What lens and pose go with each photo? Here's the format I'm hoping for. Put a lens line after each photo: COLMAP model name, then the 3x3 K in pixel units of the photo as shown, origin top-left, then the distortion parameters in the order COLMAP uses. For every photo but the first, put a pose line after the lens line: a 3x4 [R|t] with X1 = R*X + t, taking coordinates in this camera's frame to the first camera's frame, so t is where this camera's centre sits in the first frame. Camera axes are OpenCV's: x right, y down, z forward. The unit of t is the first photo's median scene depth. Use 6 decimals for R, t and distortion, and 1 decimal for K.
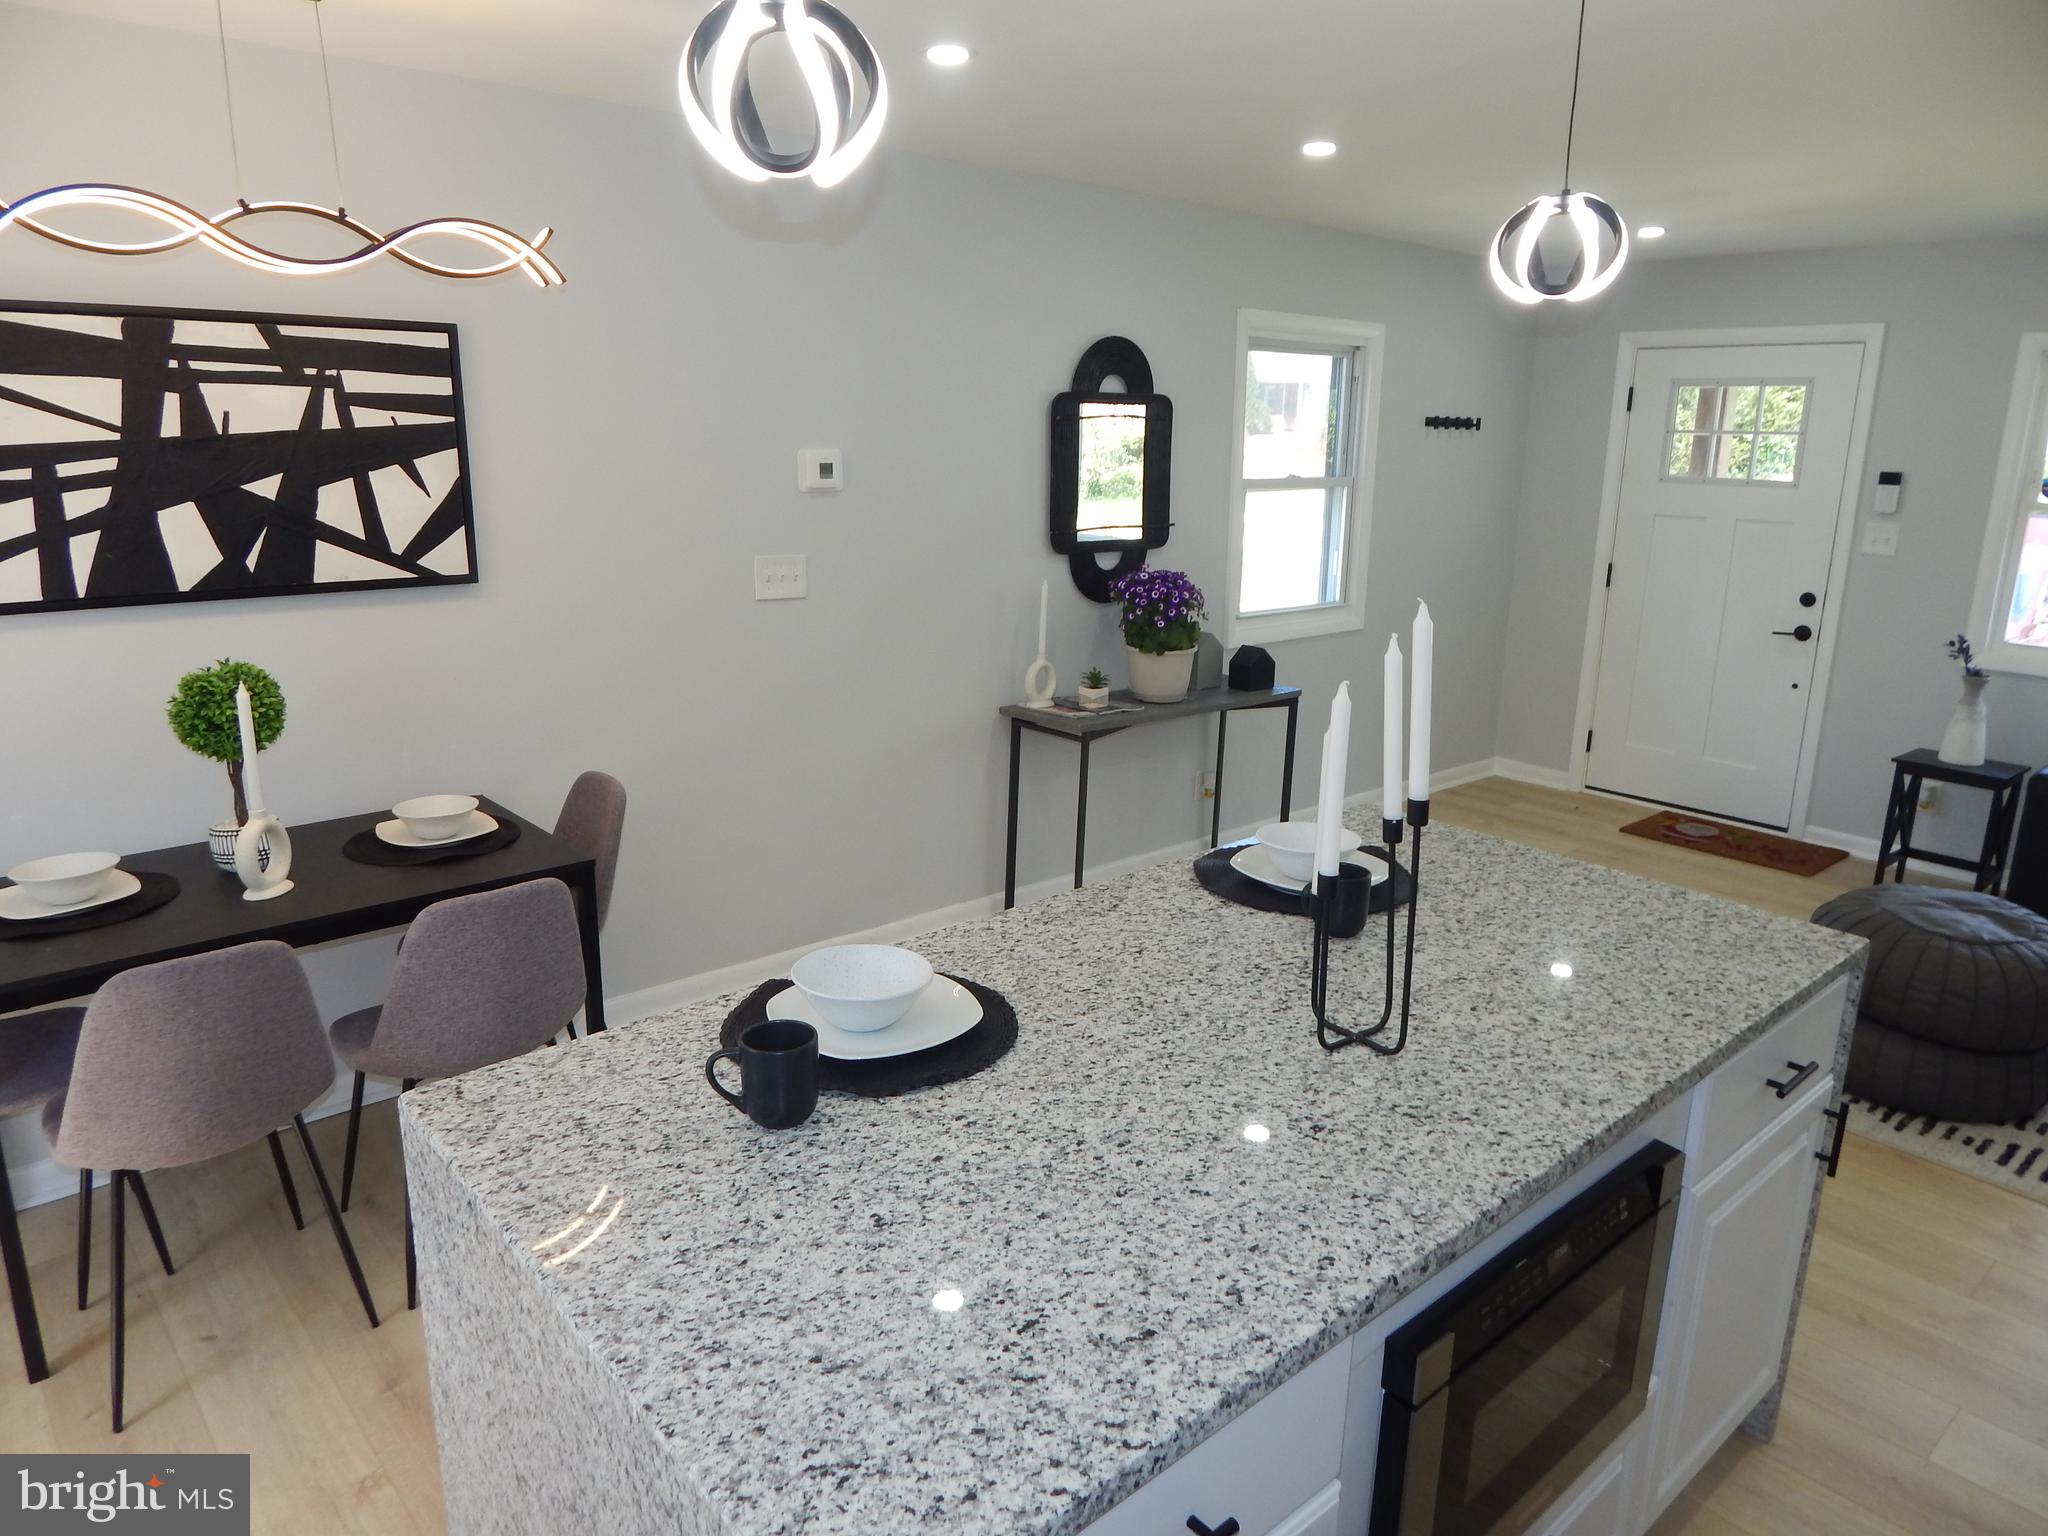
lens RADIAL K [[1329.5, 0, 1036.2], [0, 1329.5, 750.7], [0, 0, 1]] dist [-0.006468, -0.005722]
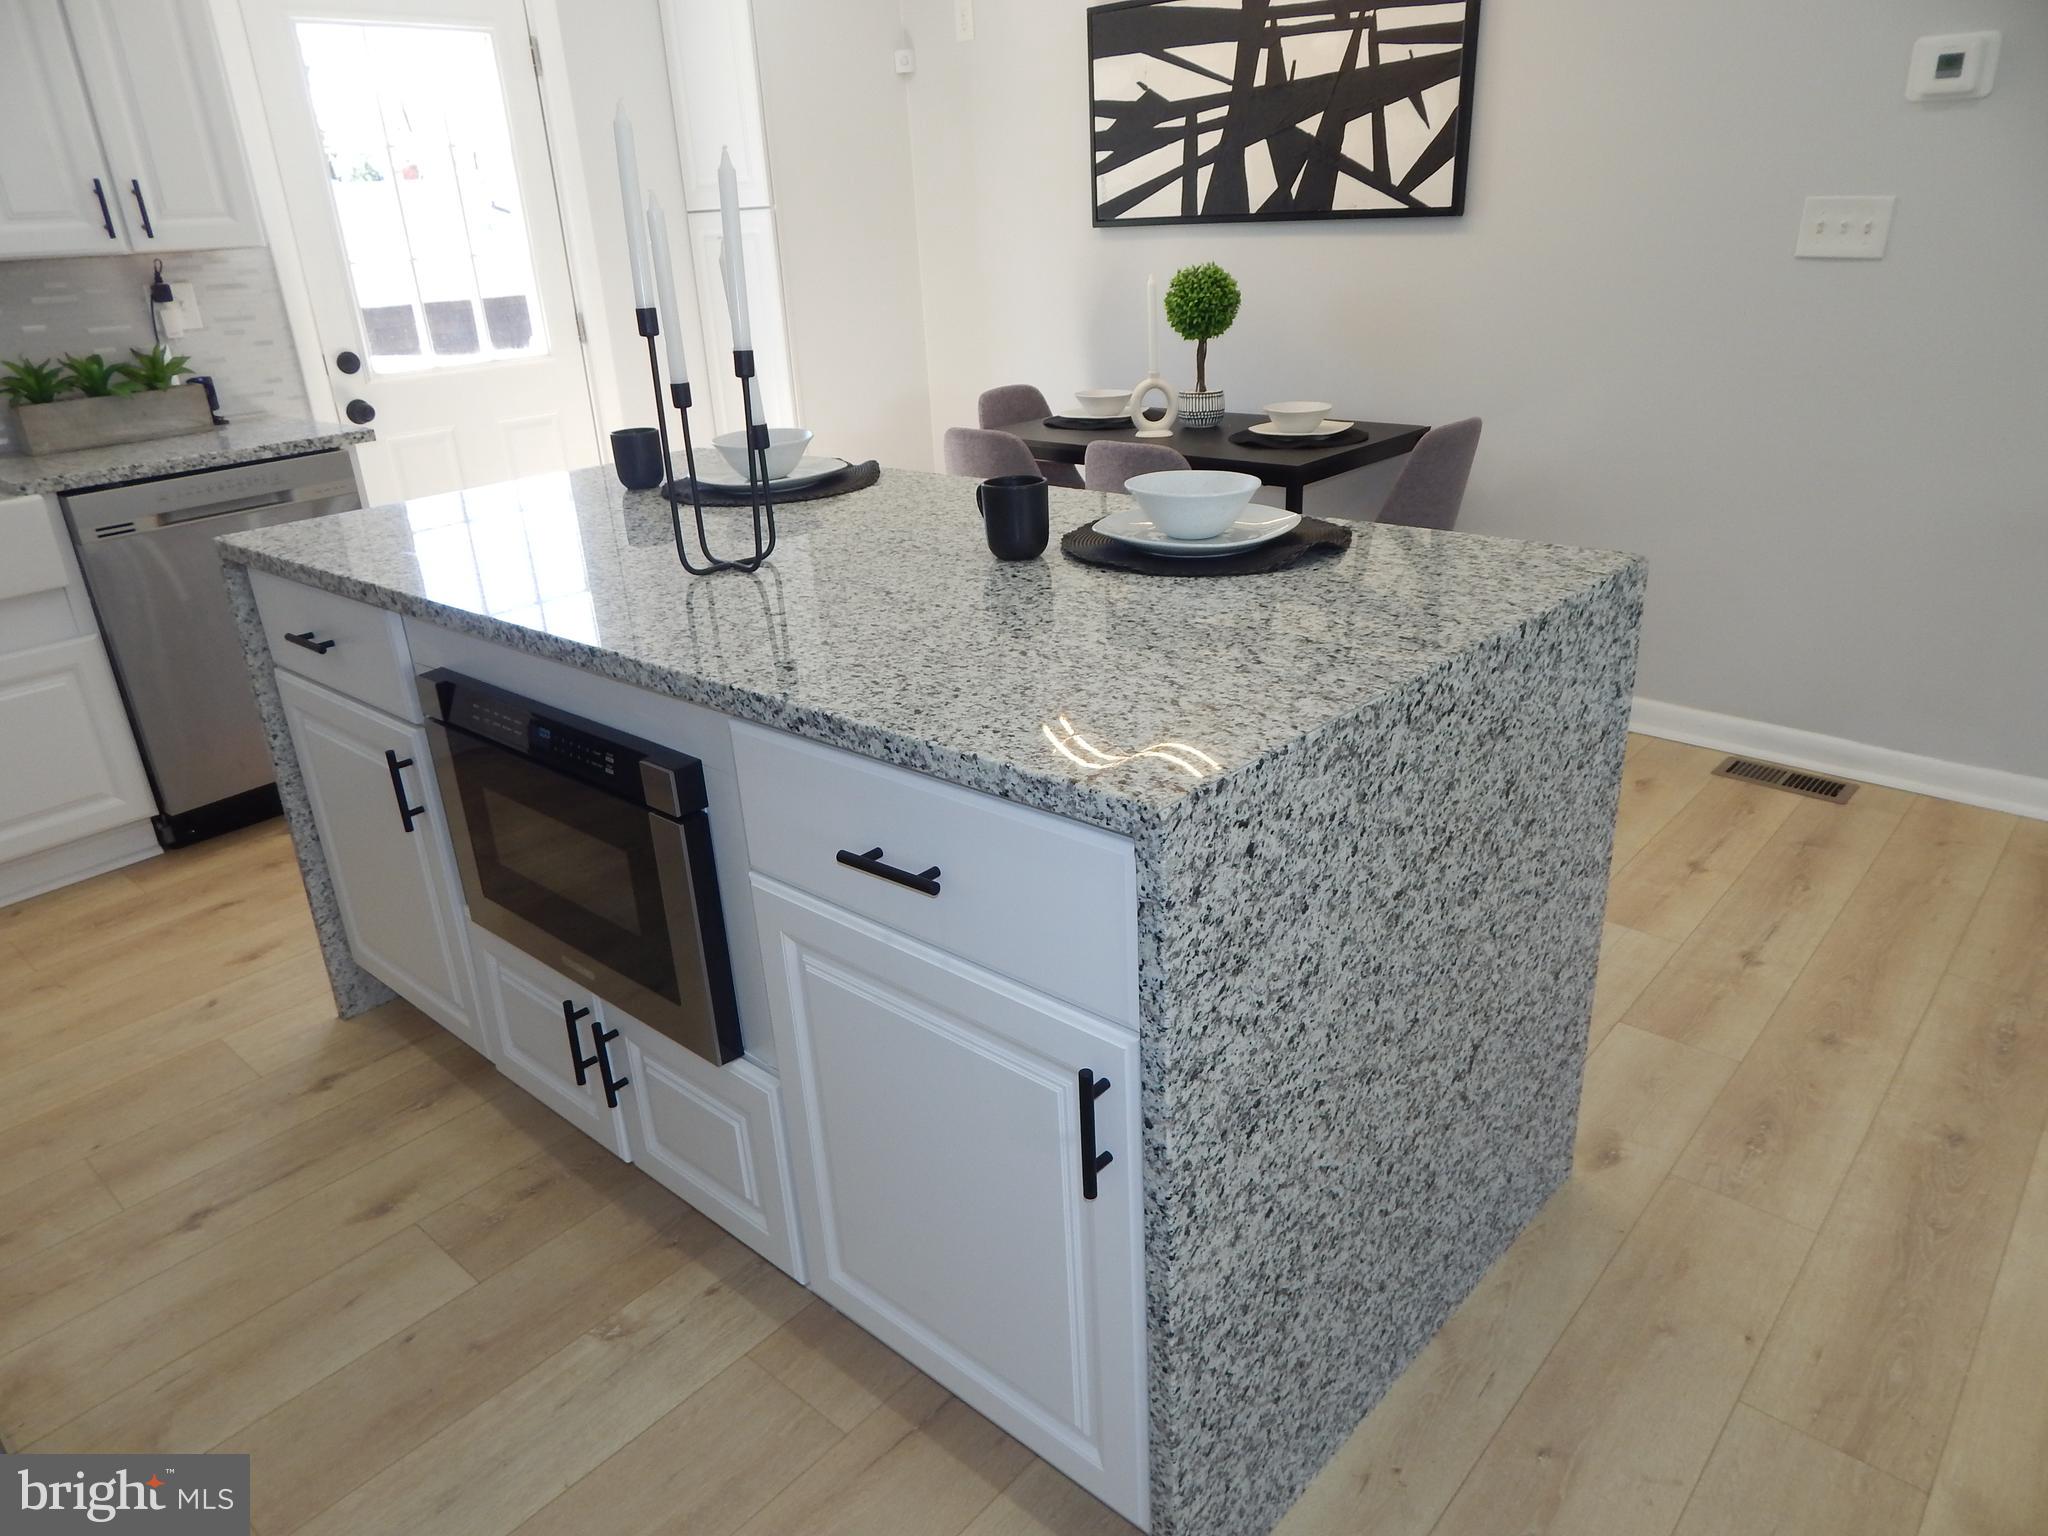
lens RADIAL K [[1366.3, 0, 1037.3], [0, 1366.3, 772.1], [0, 0, 1]] dist [-0.011374, -0.001248]
pose [[0.115115, 0.368384, -0.922519, 0.780289], [-0.188182, 0.919964, 0.343881, -0.034762], [0.975365, 0.134016, 0.175225, 0.623509]]
